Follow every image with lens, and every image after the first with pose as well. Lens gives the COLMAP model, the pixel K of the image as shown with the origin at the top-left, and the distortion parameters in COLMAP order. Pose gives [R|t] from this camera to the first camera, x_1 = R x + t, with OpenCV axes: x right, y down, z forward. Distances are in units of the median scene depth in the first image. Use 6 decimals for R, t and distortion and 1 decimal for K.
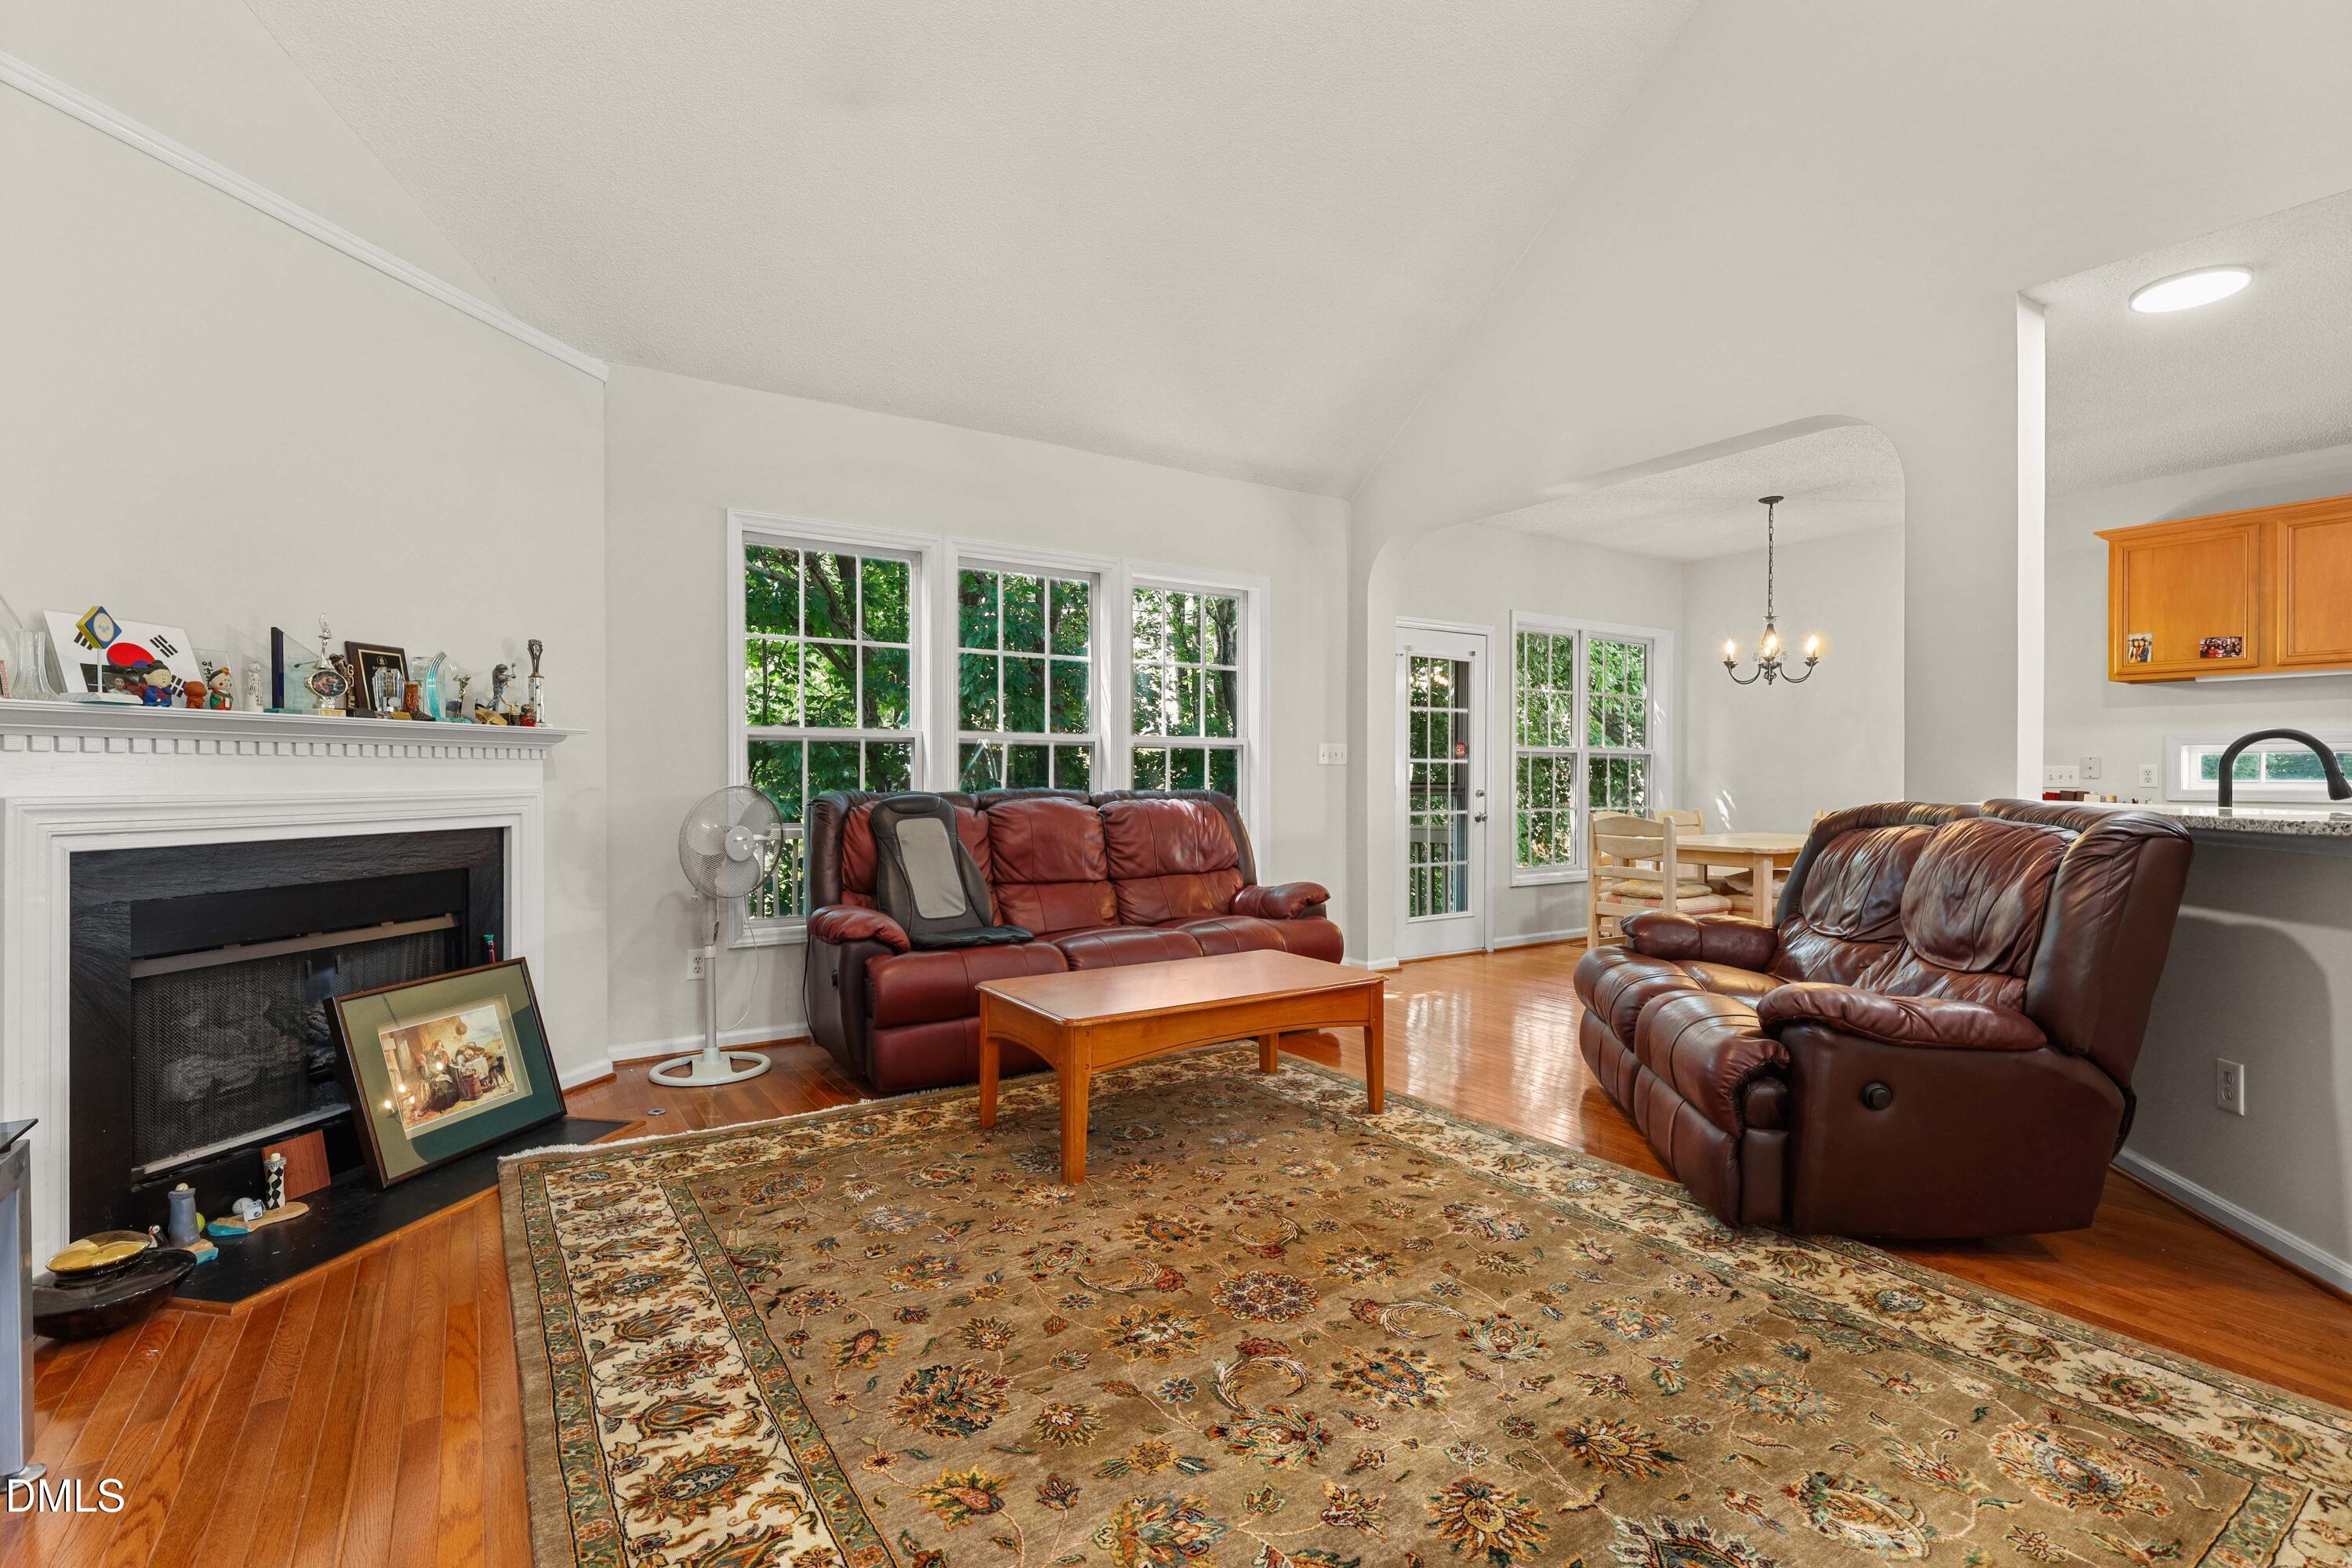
lens RADIAL K [[1073.6, 0, 1184.9], [0, 1073.6, 779.3], [0, 0, 1]] dist [0.003152, -0.000578]
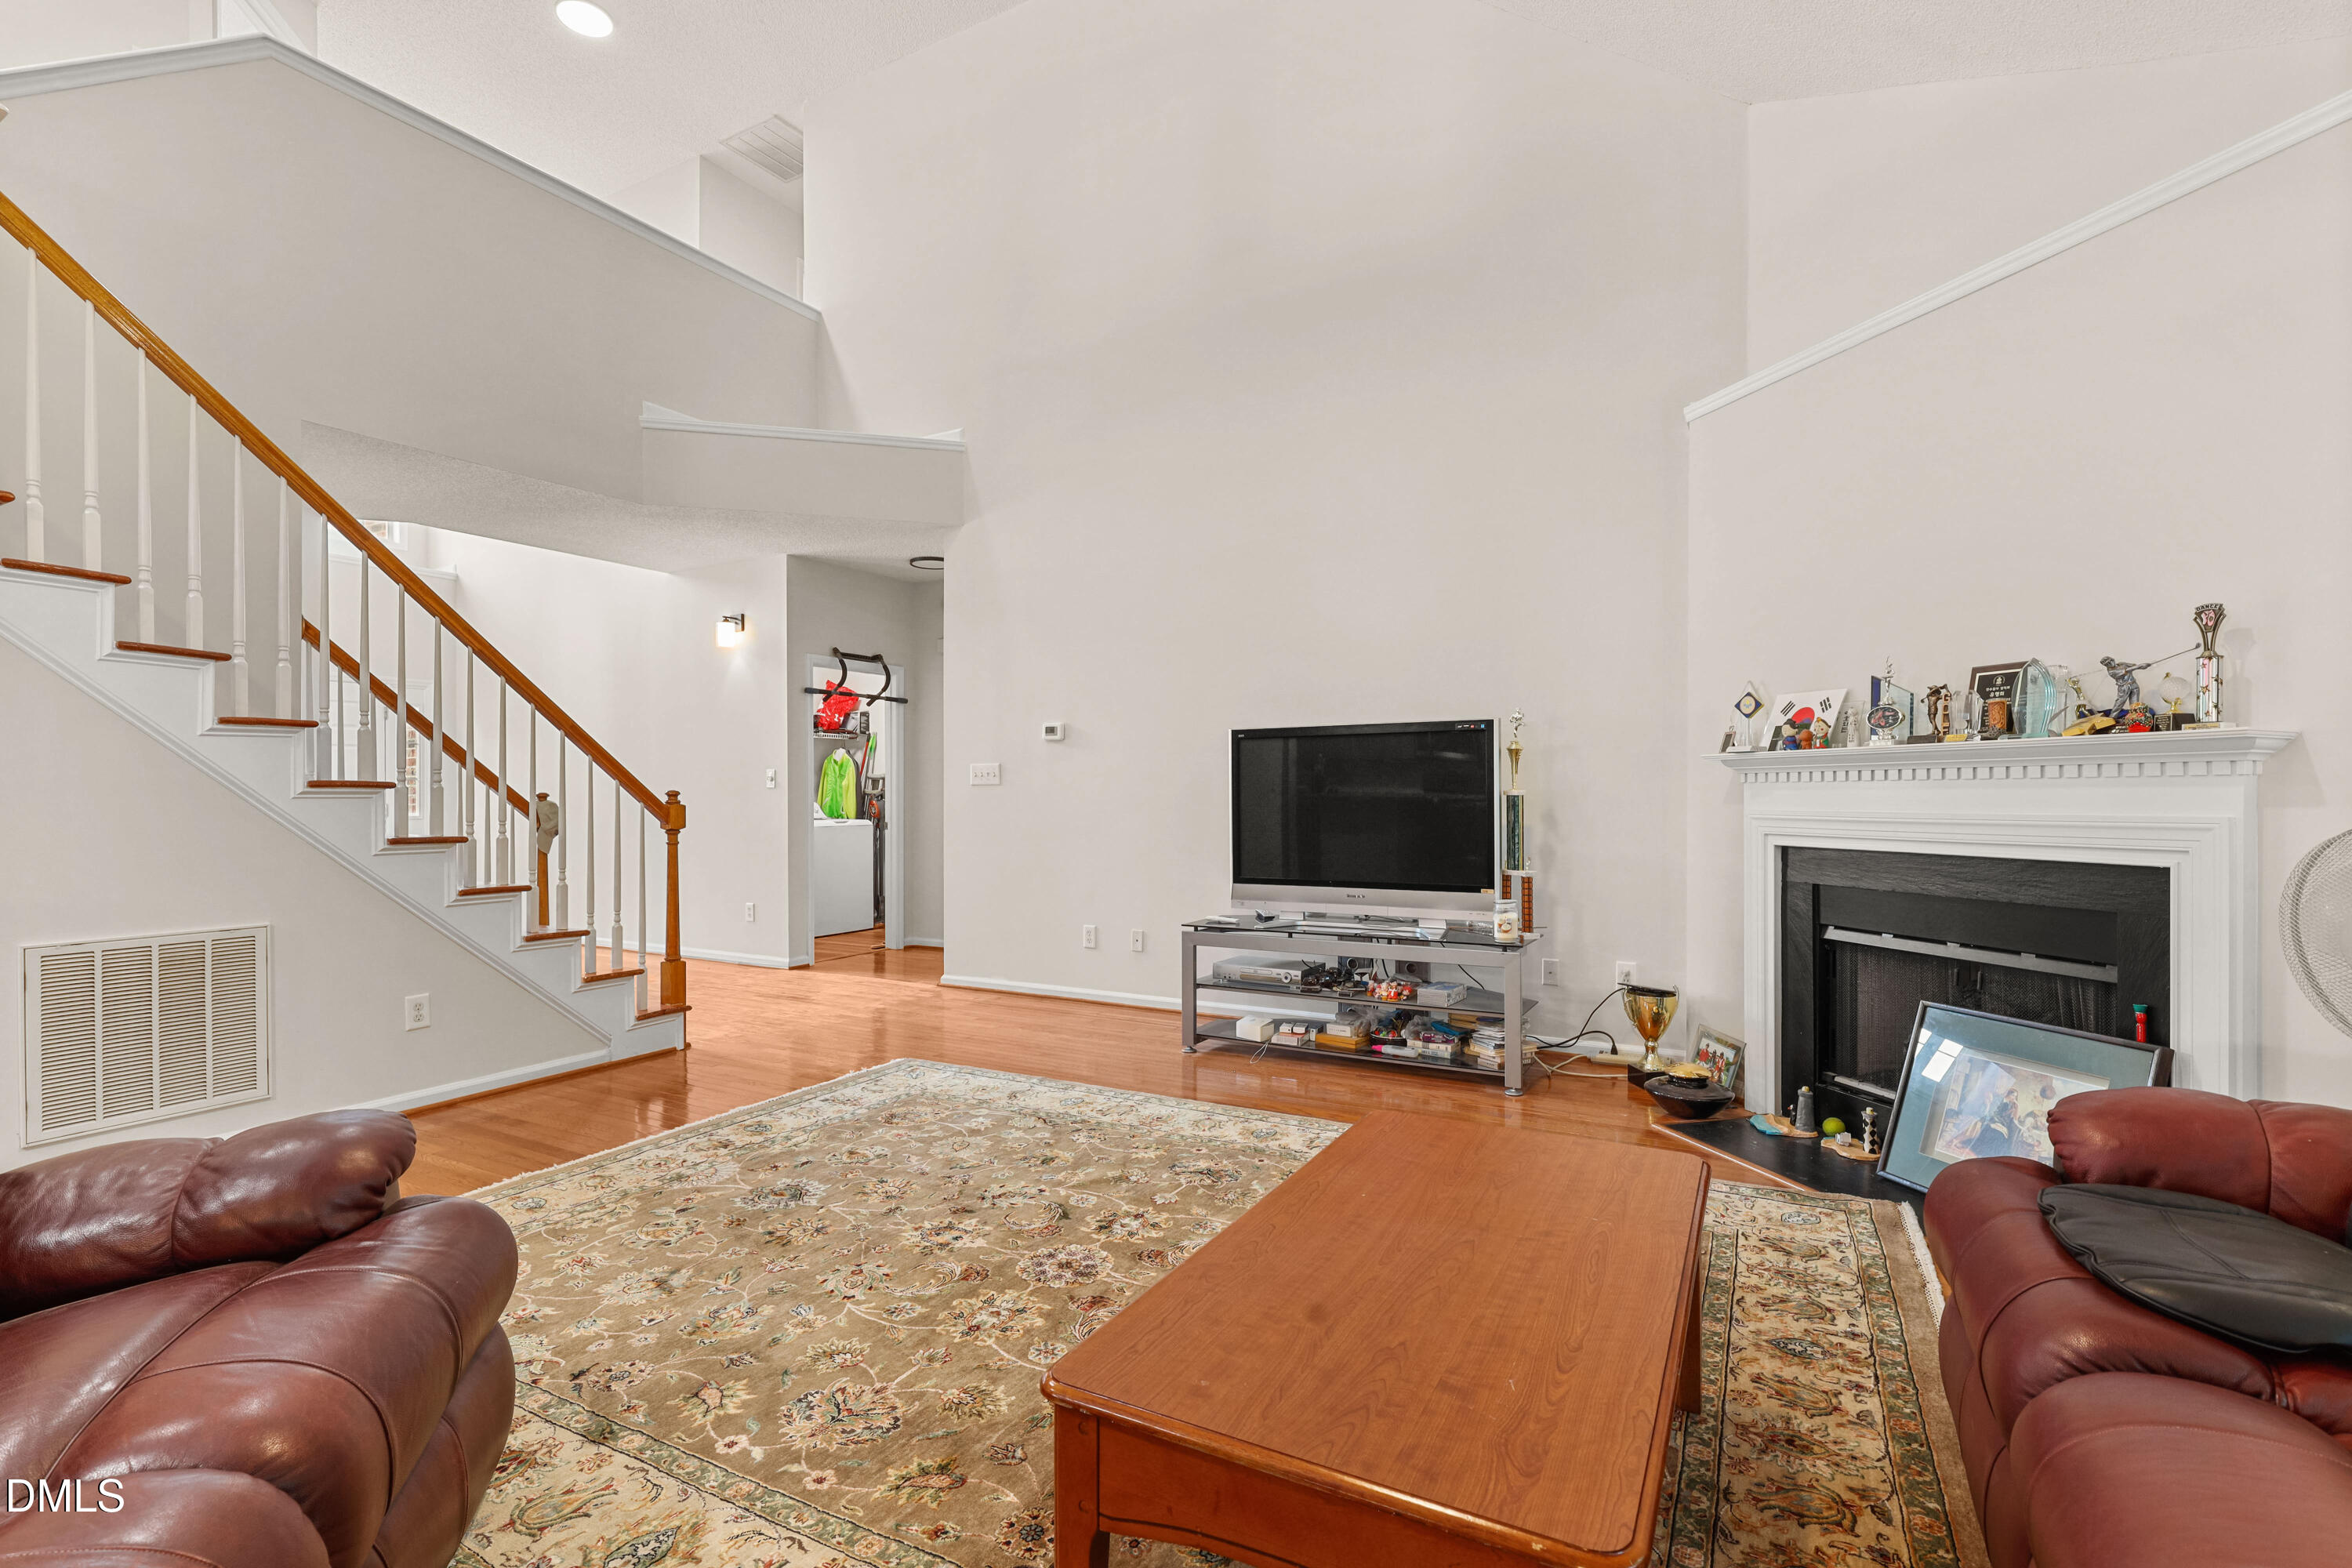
lens RADIAL K [[1073.6, 0, 1184.0], [0, 1073.6, 797.0], [0, 0, 1]] dist [0.003152, -0.000578]
pose [[-0.890883, 0.002690, -0.454225, 0.331894], [0.000063, 0.999983, 0.005800, -0.009298], [0.454233, 0.005139, -0.890868, 1.440326]]
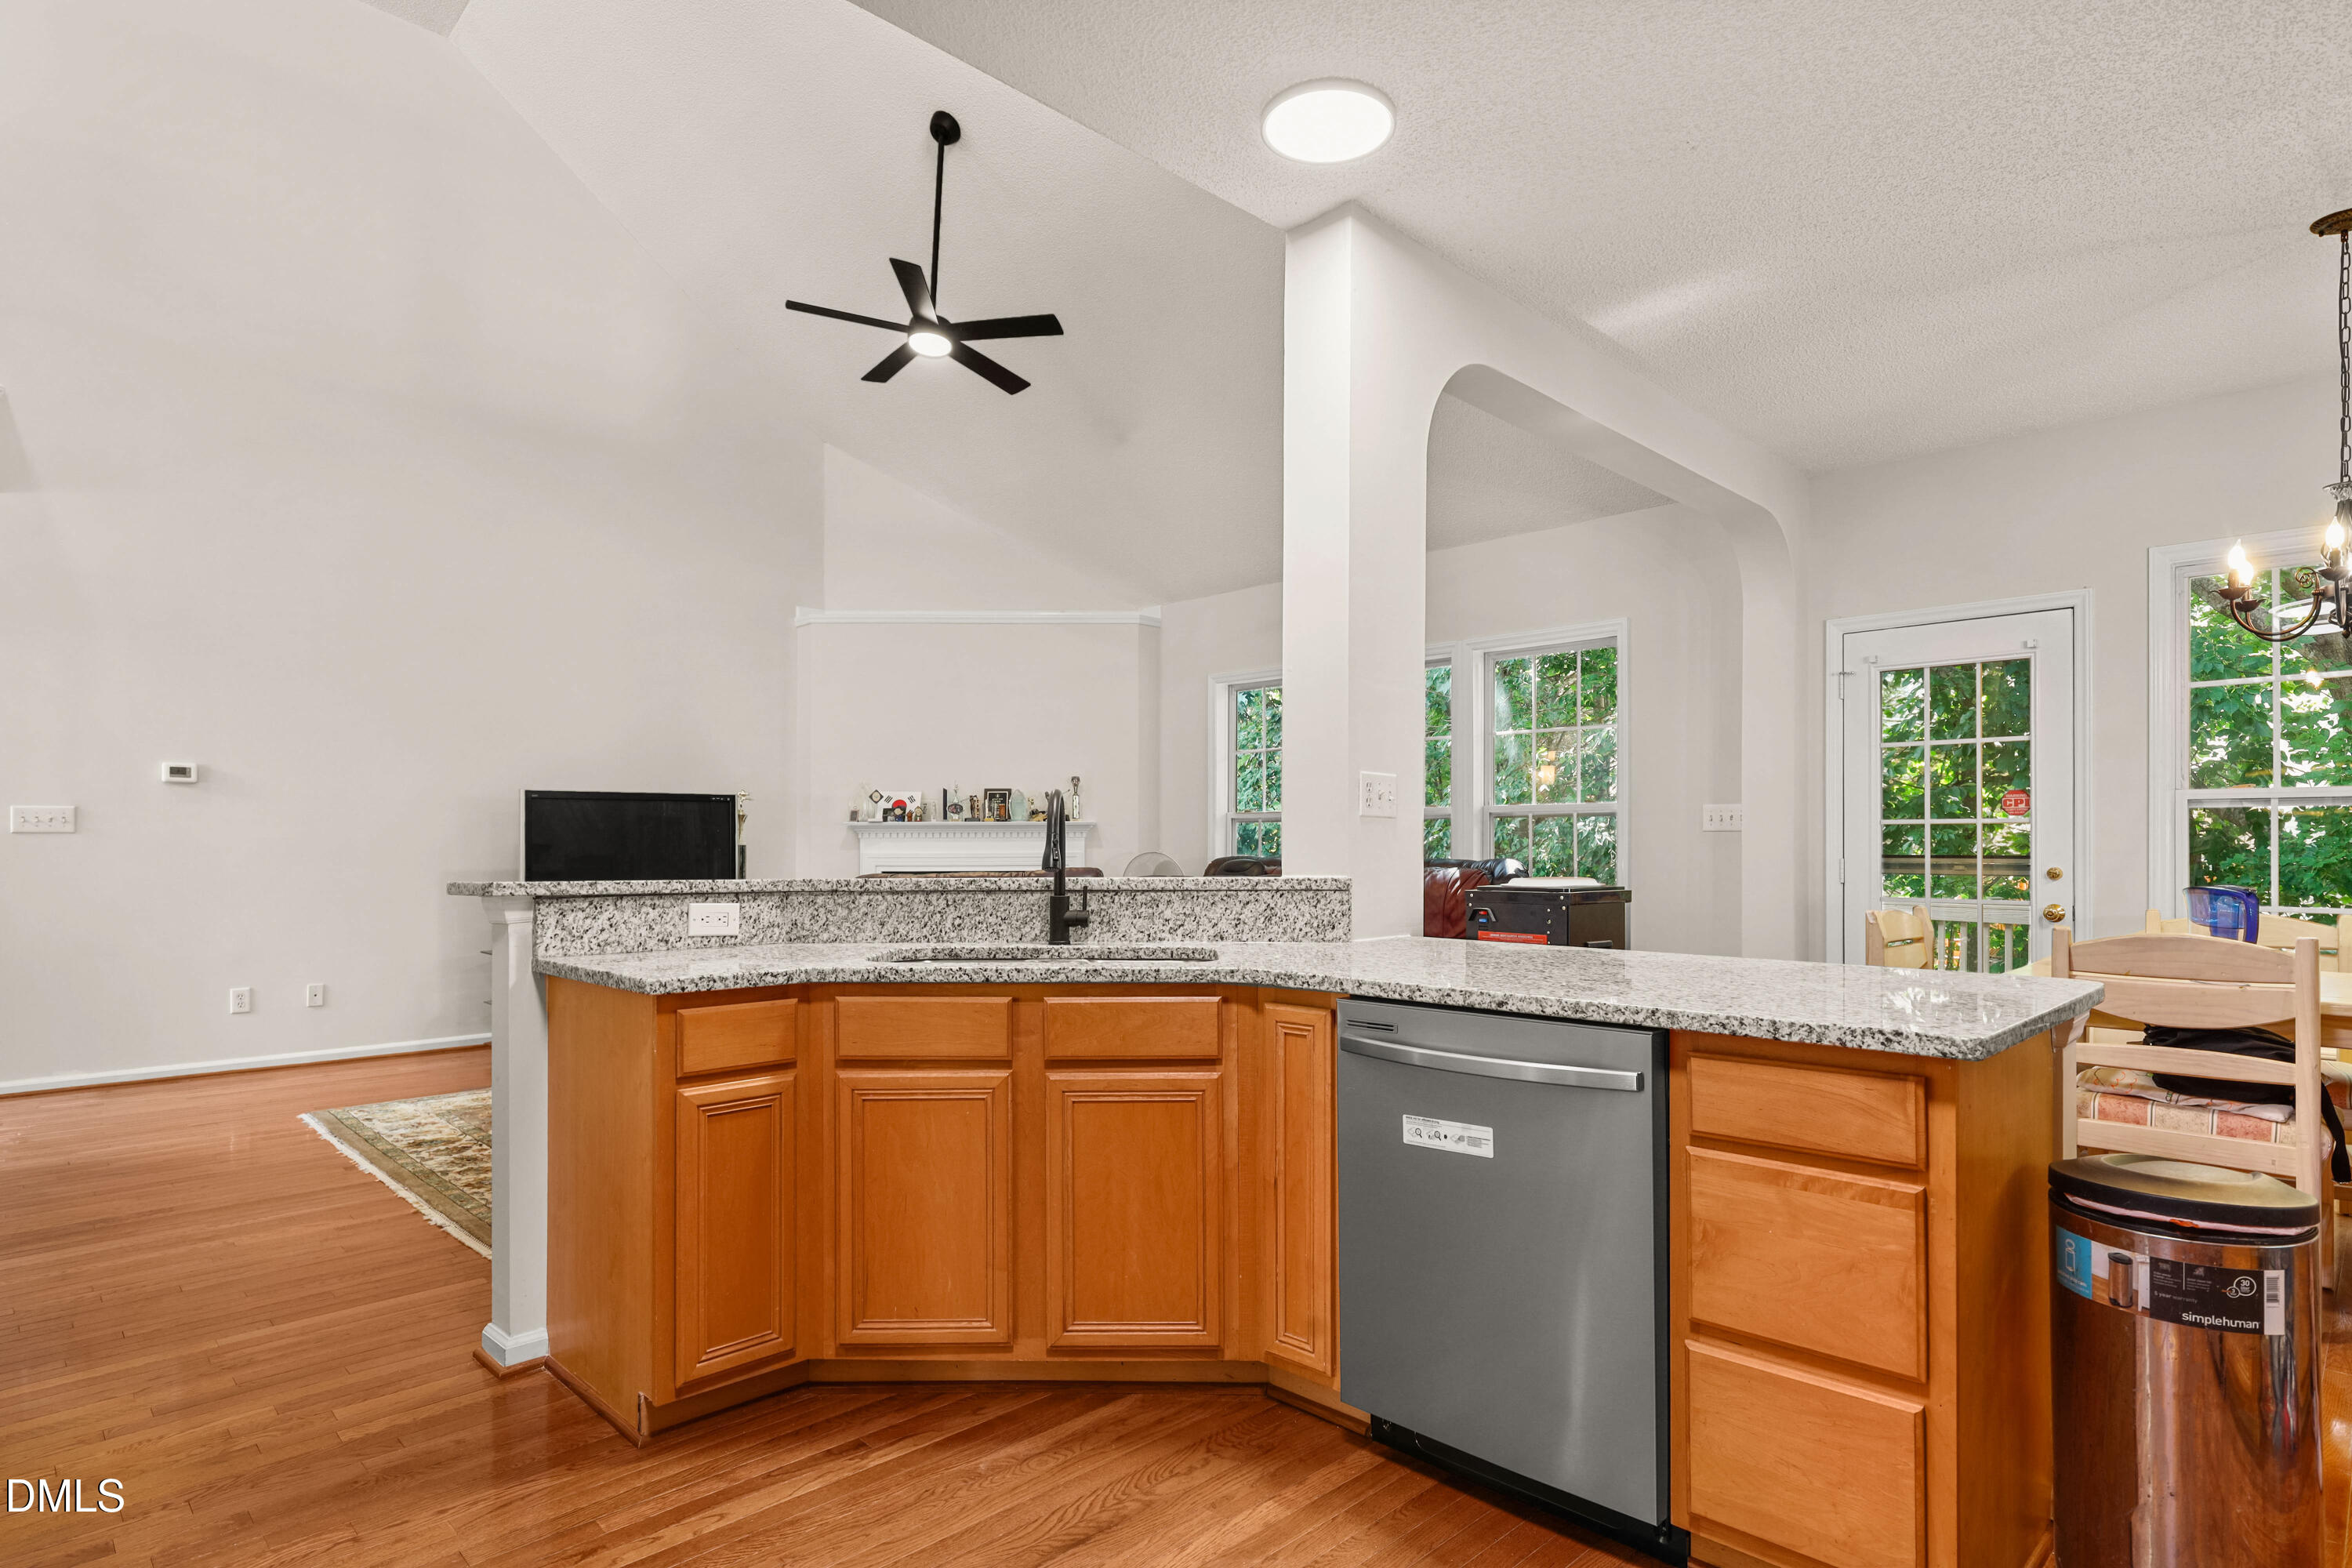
lens RADIAL K [[1225.7, 0, 1182.5], [0, 1225.7, 829.9], [0, 0, 1]] dist [0.003268, 0.000339]
pose [[0.203154, -0.012474, -0.979067, 1.766163], [-0.001751, 0.999913, -0.013103, -0.003449], [0.979145, 0.004376, 0.203114, 0.804243]]
